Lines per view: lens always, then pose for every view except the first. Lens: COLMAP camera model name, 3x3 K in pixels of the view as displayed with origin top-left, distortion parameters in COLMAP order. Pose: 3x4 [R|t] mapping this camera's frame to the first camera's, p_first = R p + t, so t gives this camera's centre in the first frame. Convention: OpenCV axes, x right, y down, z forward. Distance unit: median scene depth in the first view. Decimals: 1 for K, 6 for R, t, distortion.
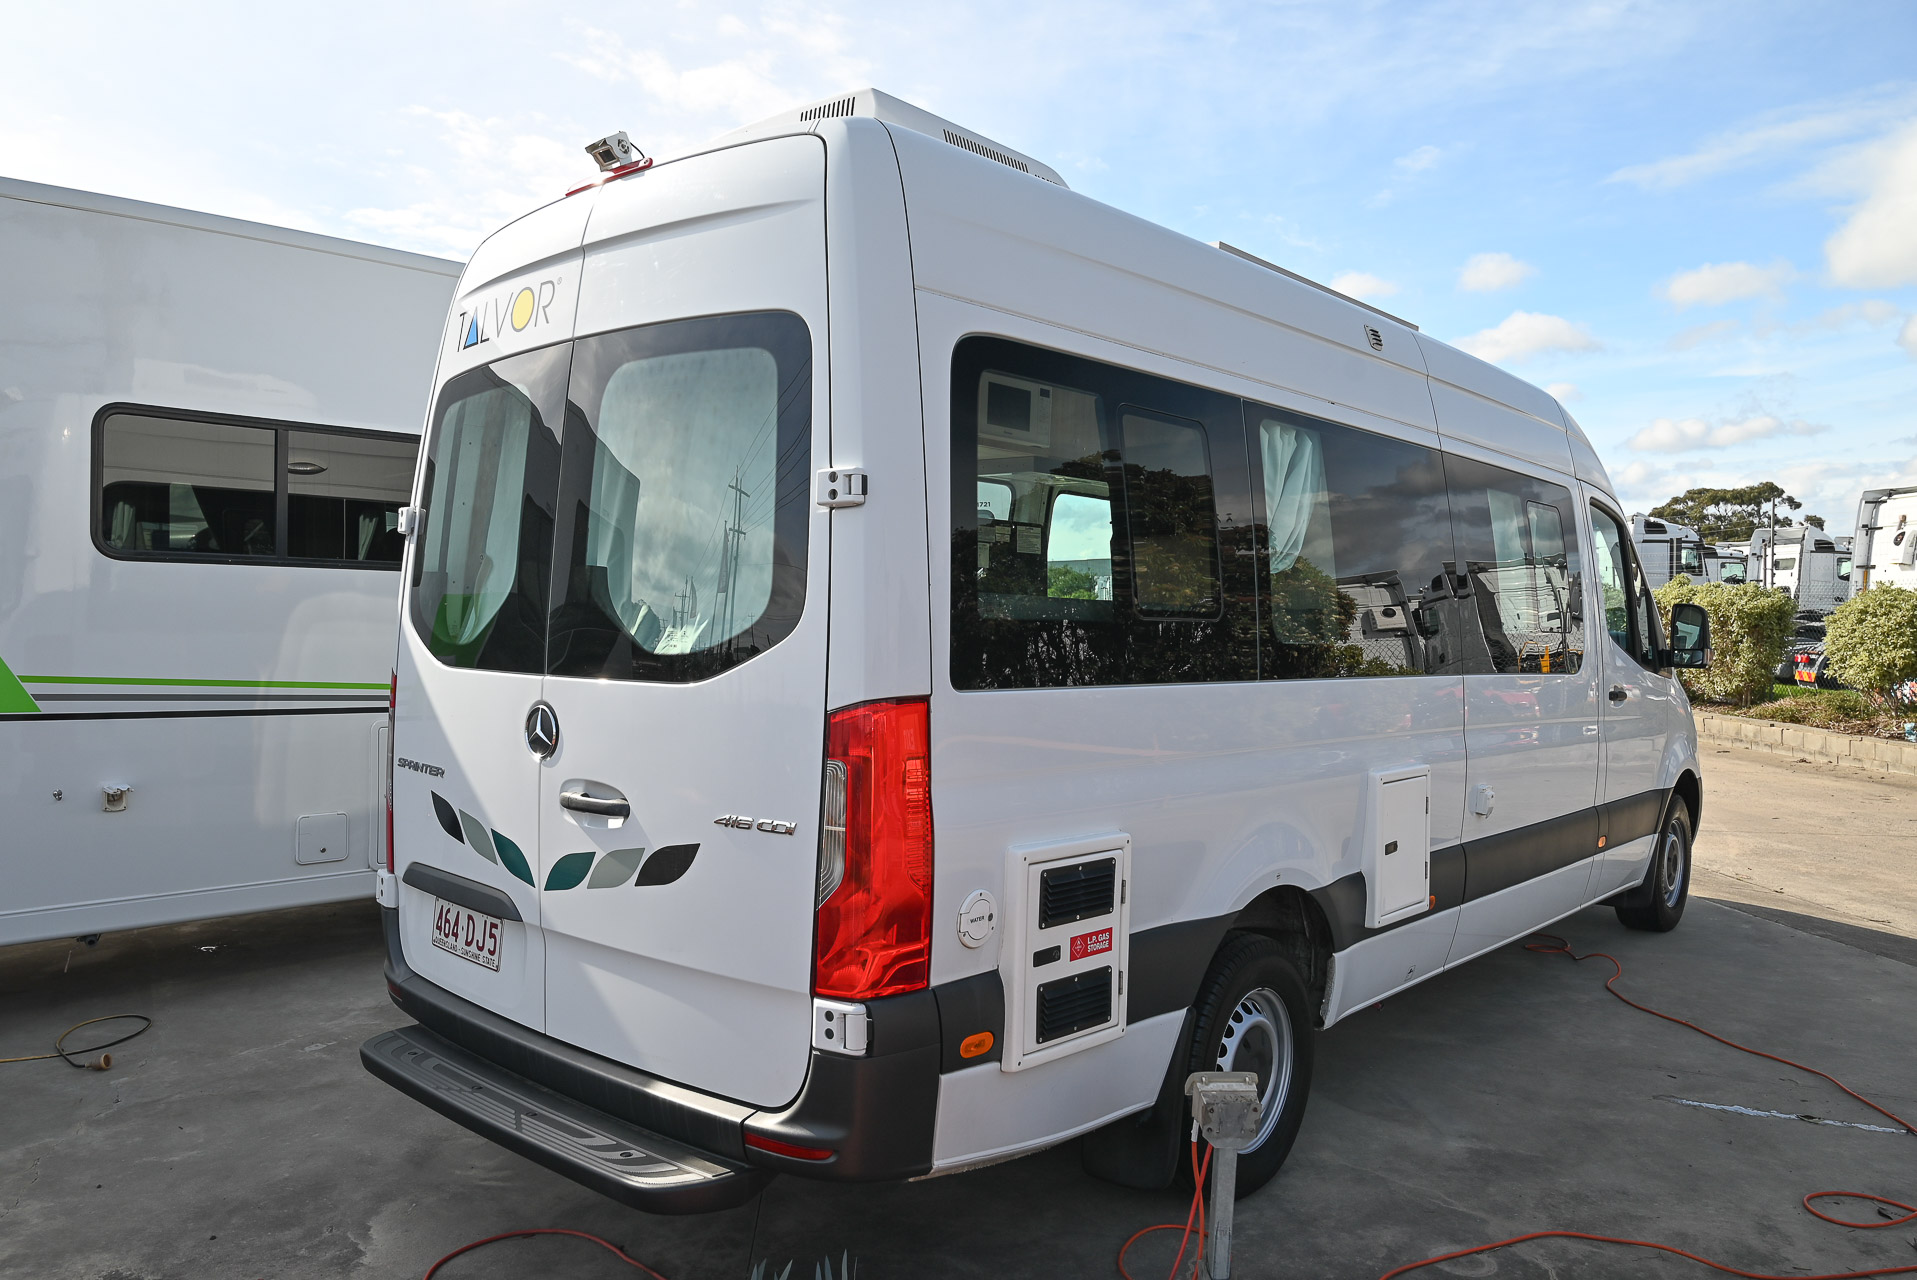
lens RADIAL K [[1330.6, 0, 960.4], [0, 1330.6, 650.5], [0, 0, 1]] dist [-0.006121, -0.001347]
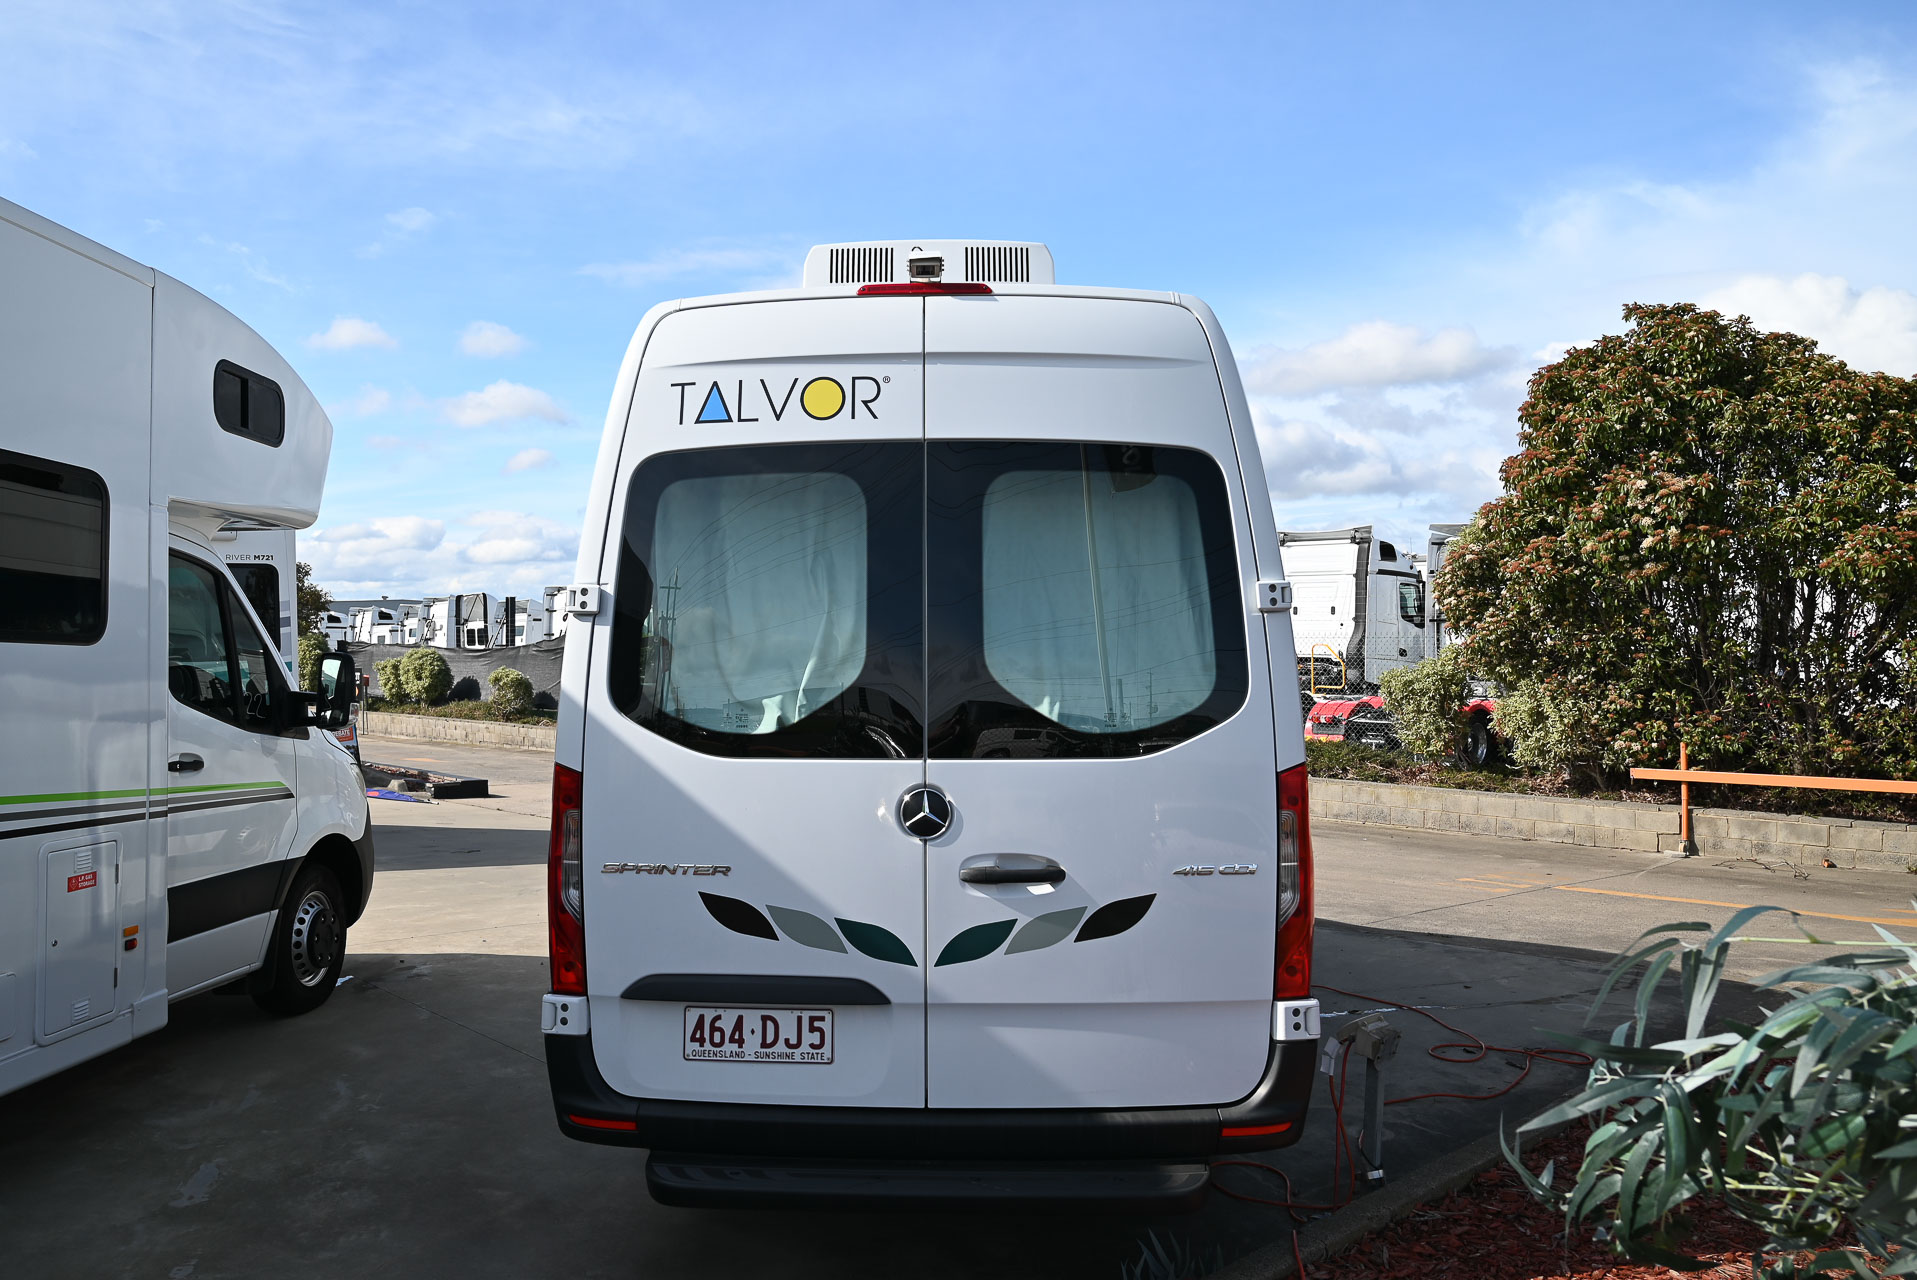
lens RADIAL K [[1323.7, 0, 954.3], [0, 1323.7, 634.9], [0, 0, 1]] dist [-0.015554, 0.012170]
pose [[0.770961, 0.000799, 0.636882, -0.959205], [0.028485, 0.998955, -0.035735, -0.041094], [-0.636245, 0.045692, 0.770133, 0.182620]]
